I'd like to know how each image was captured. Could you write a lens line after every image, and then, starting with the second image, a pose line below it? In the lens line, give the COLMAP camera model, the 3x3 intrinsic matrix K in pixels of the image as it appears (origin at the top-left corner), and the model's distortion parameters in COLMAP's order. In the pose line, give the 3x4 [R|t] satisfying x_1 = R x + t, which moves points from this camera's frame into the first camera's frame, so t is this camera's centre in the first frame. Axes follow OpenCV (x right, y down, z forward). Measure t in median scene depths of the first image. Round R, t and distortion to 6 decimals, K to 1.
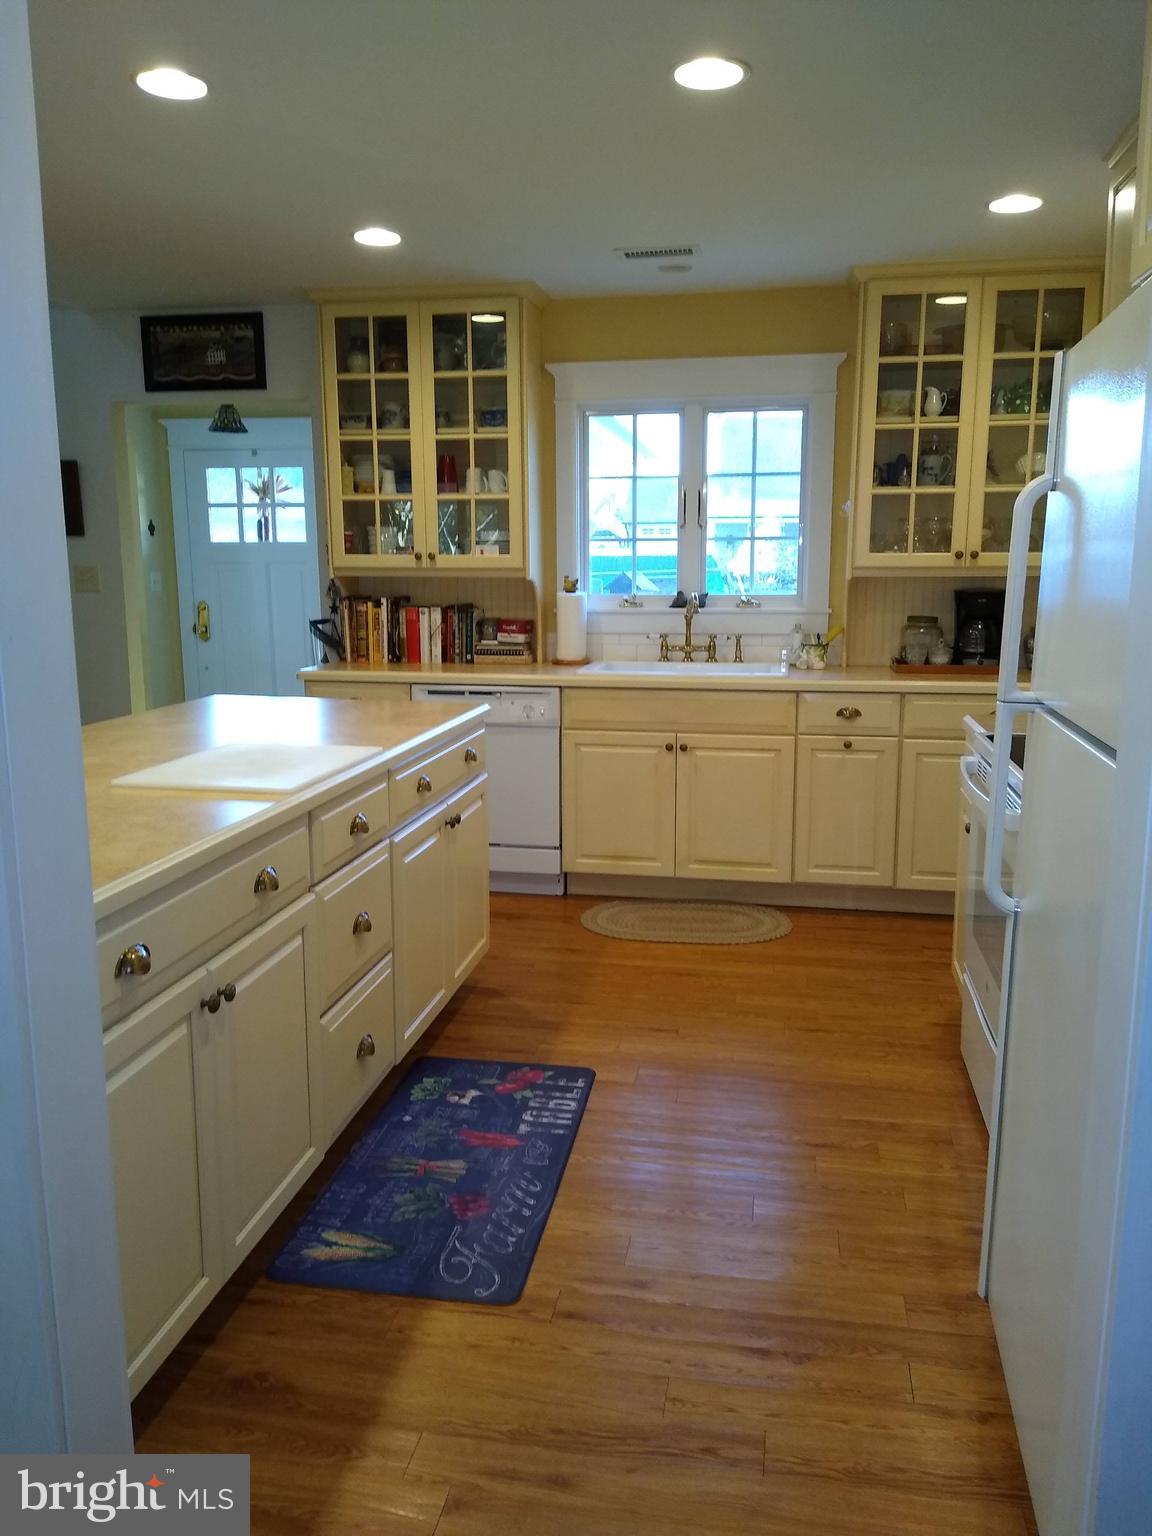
lens RADIAL K [[1184.6, 0, 573.7], [0, 1184.6, 776.6], [0, 0, 1]] dist [0.080494, -0.120418]
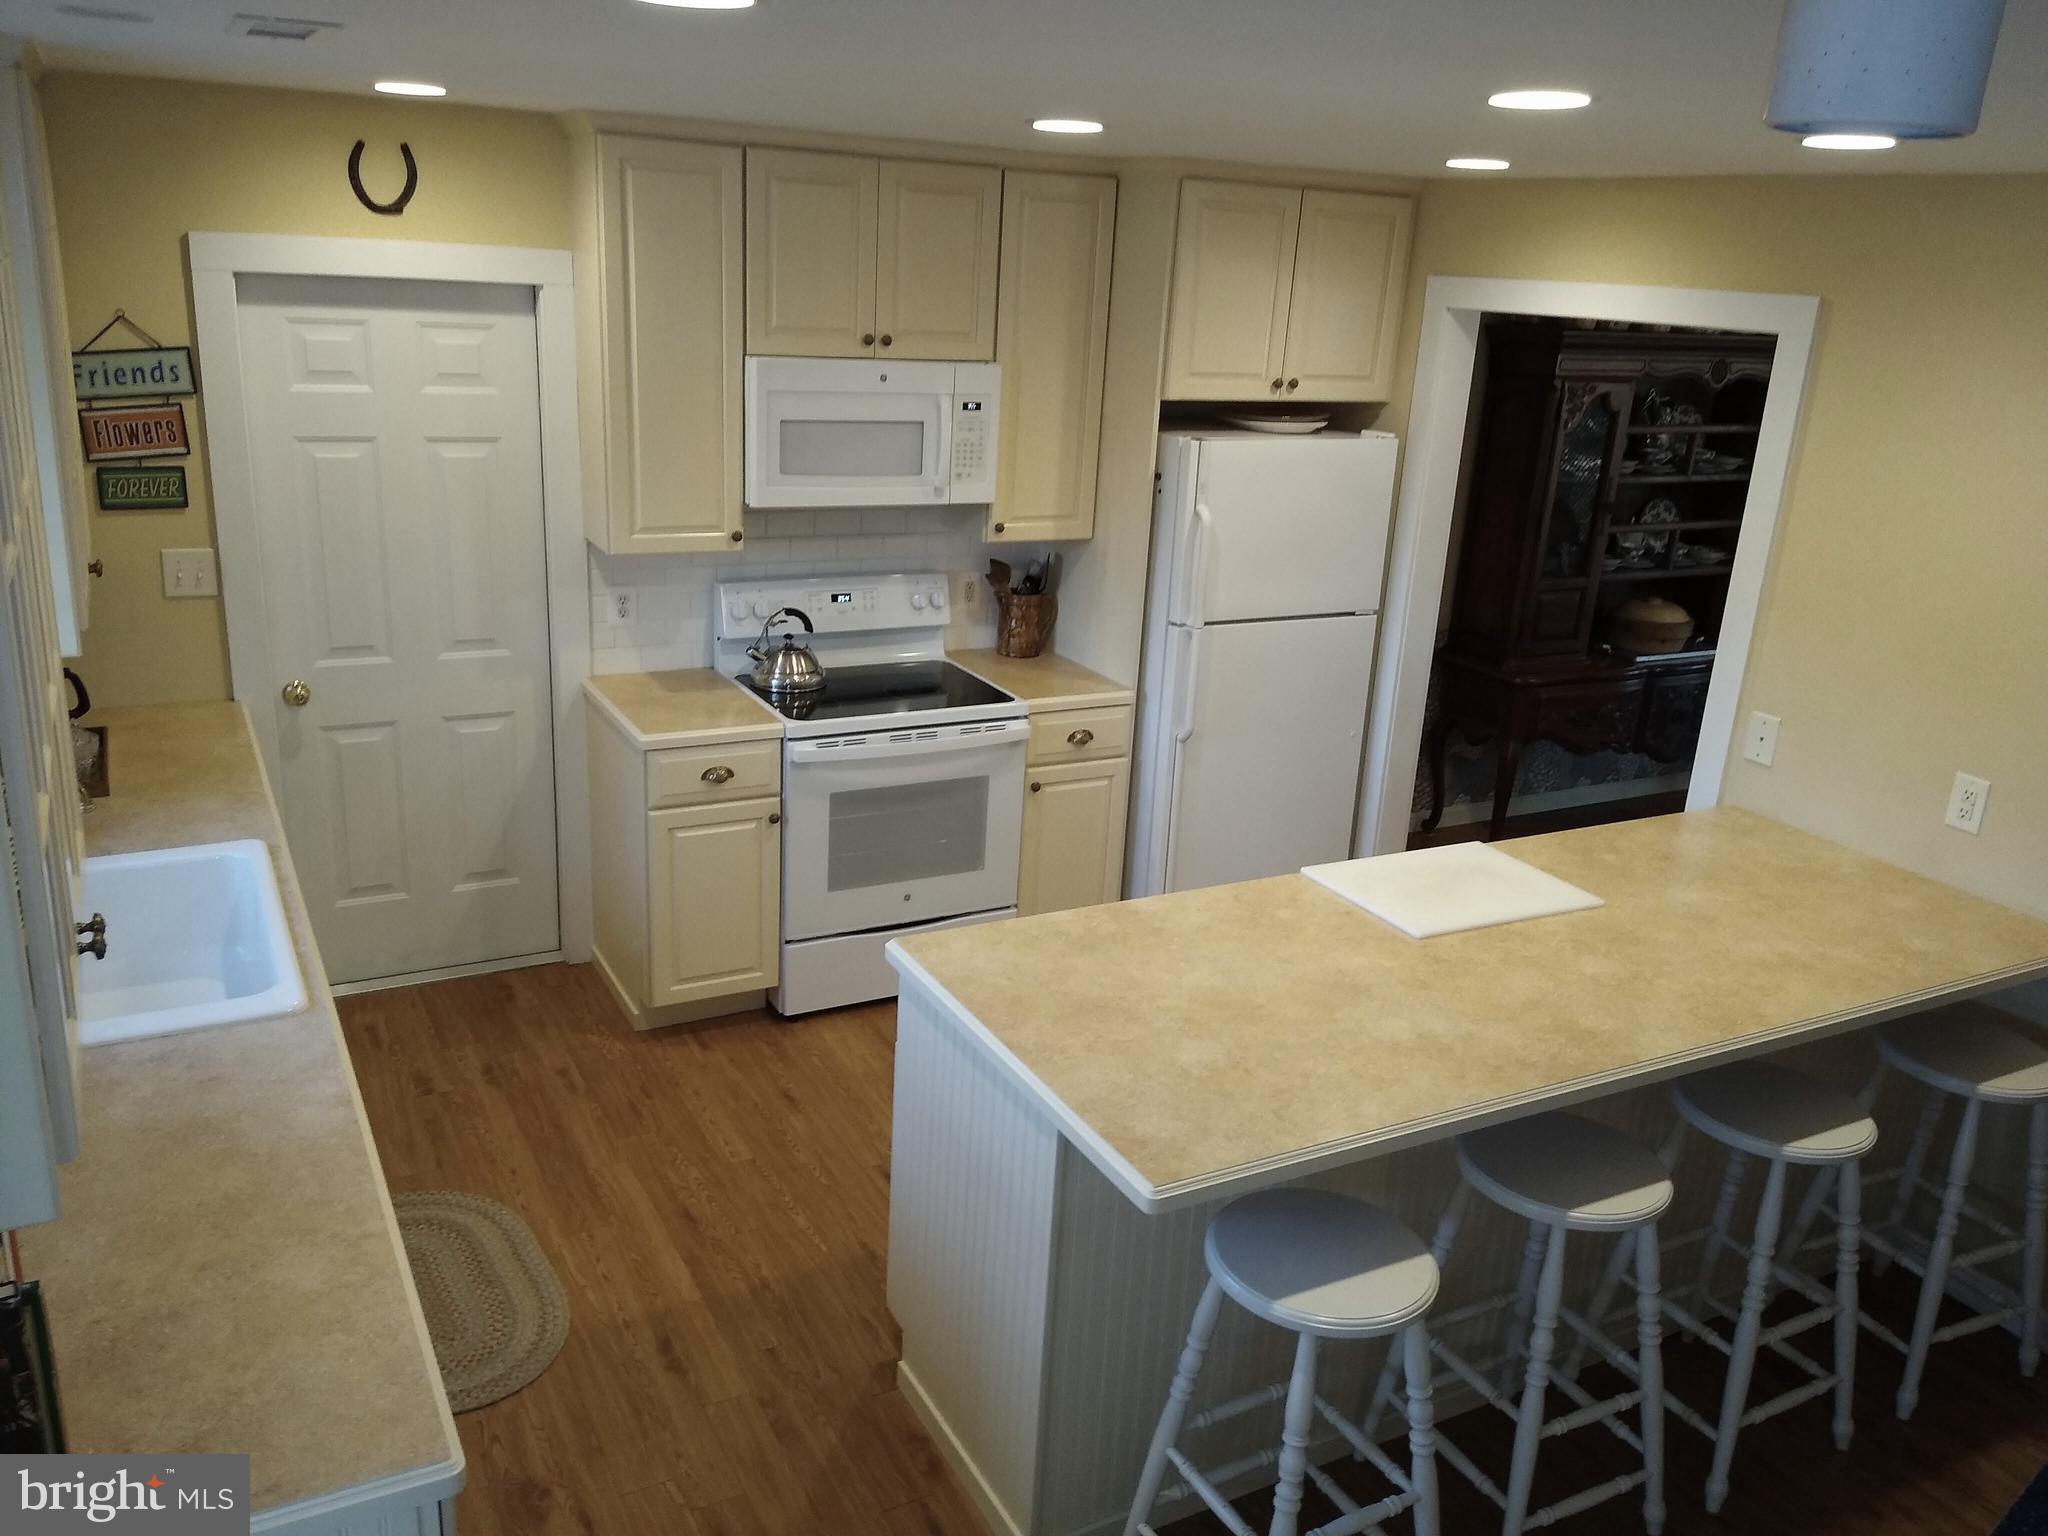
lens RADIAL K [[1579.4, 0, 1025.5], [0, 1579.4, 774.9], [0, 0, 1]] dist [0.080494, -0.120418]
pose [[-0.626124, -0.275042, 0.729603, -0.546415], [0.086766, 0.905332, 0.415747, -0.374088], [-0.774881, 0.323614, -0.542986, 1.088071]]
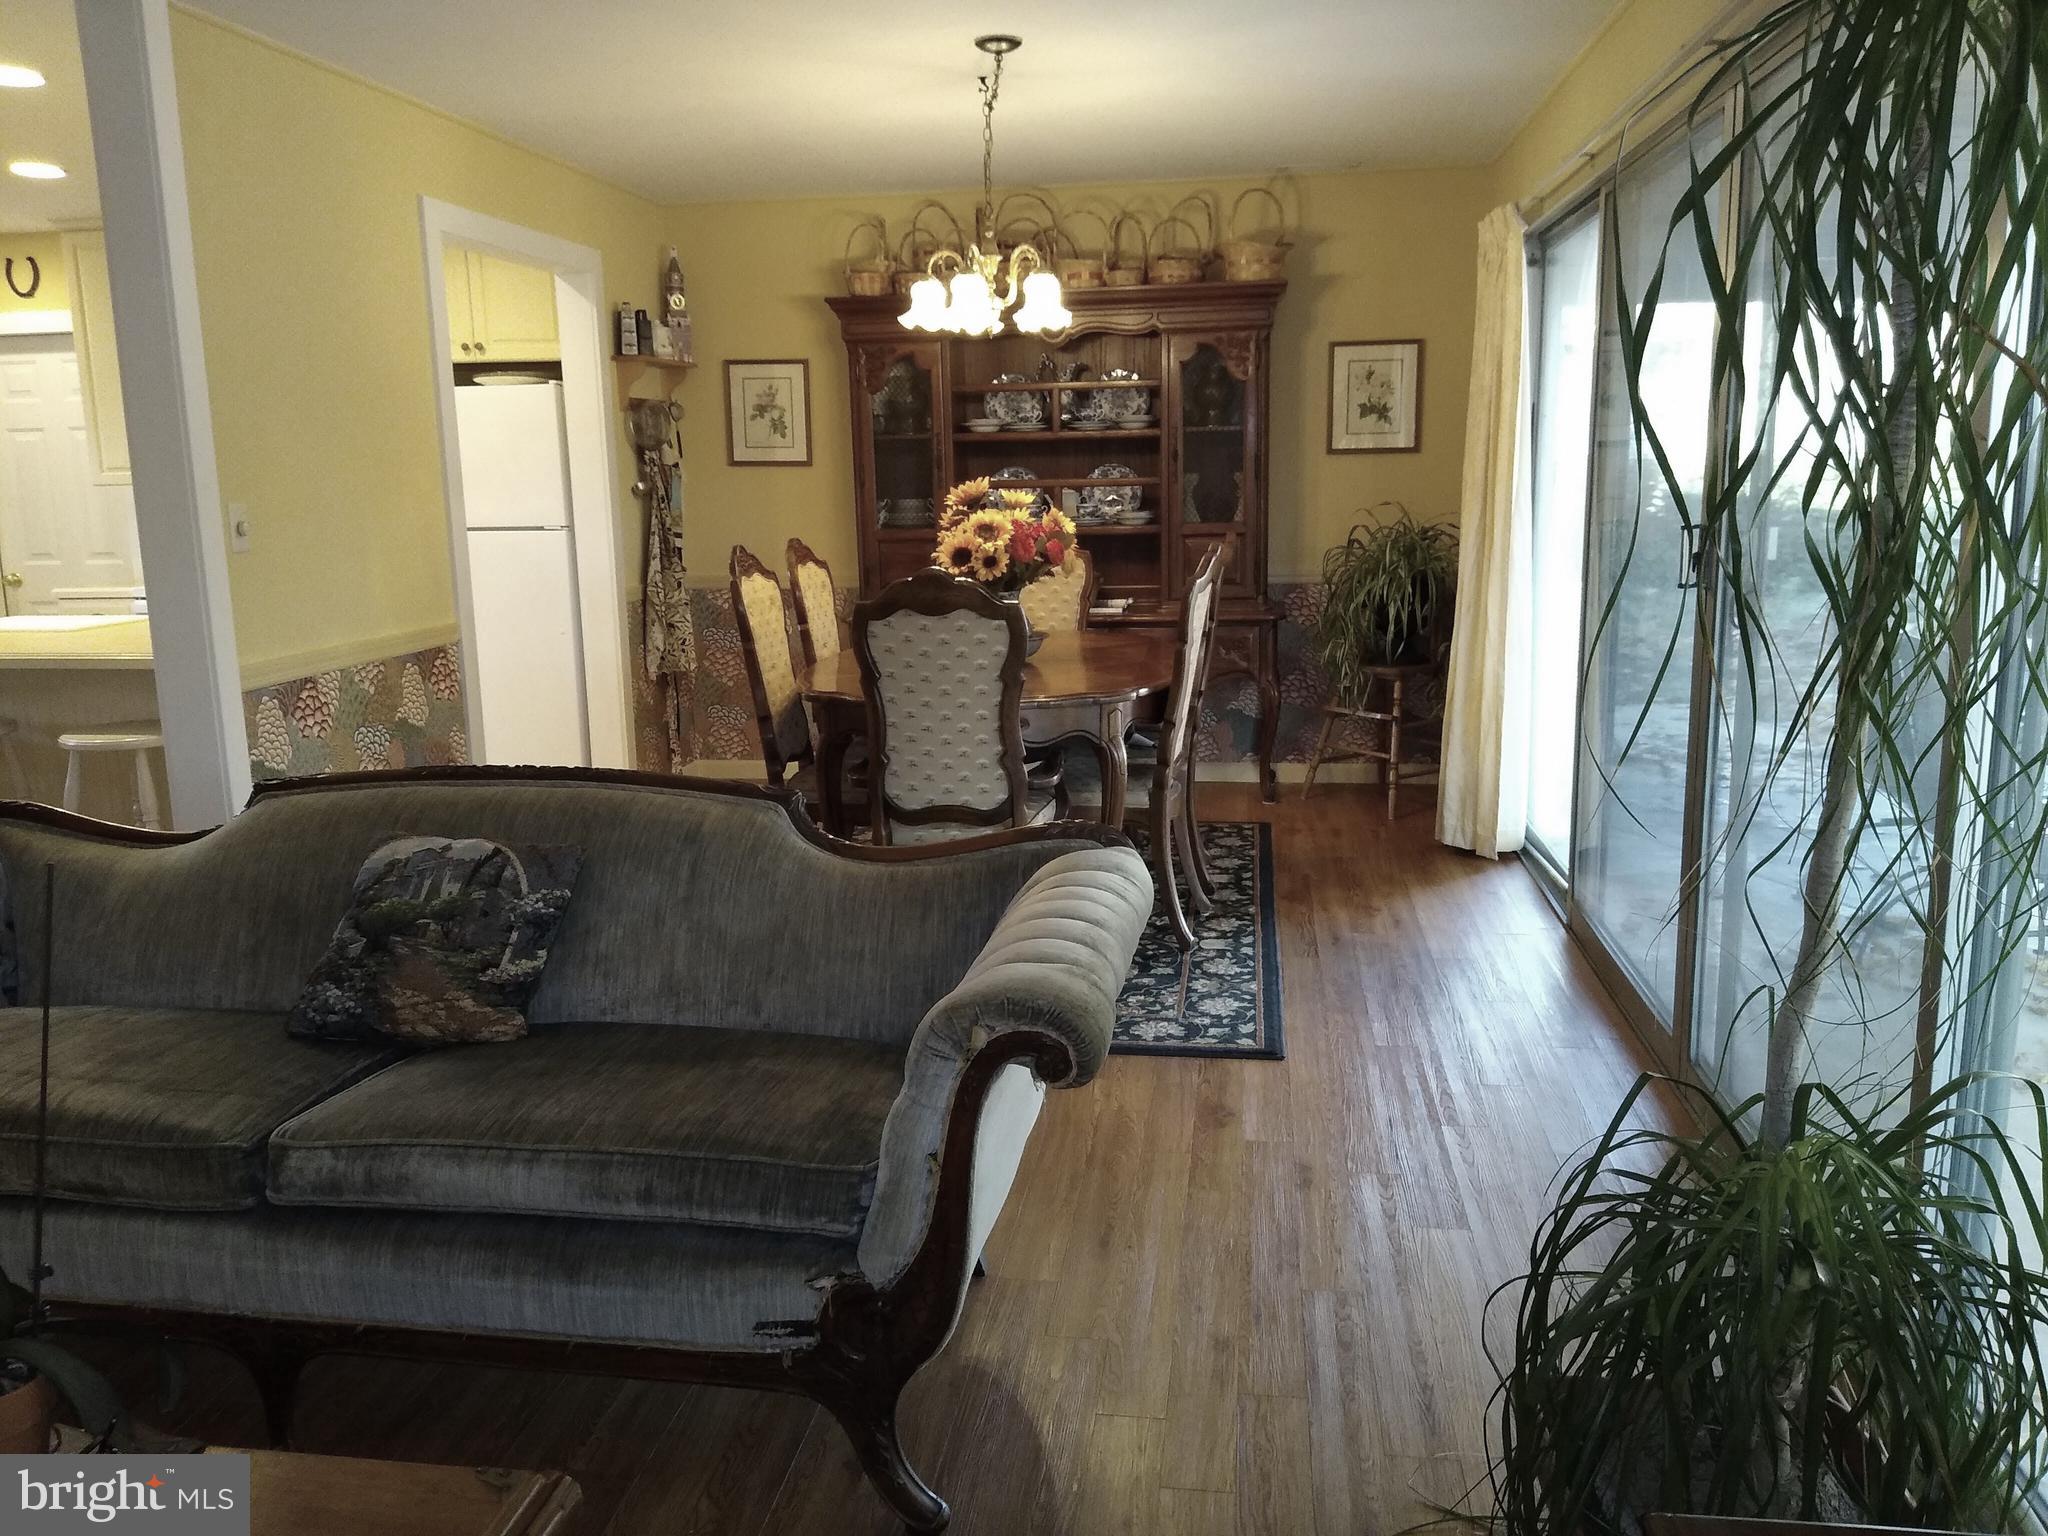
lens RADIAL K [[1579.4, 0, 1033.5], [0, 1579.4, 789.1], [0, 0, 1]] dist [0.080494, -0.120418]
pose [[-0.042977, -0.200409, 0.978769, -1.240308], [0.200054, 0.958107, 0.204963, 0.014326], [-0.978842, 0.204616, -0.001084, -0.066676]]
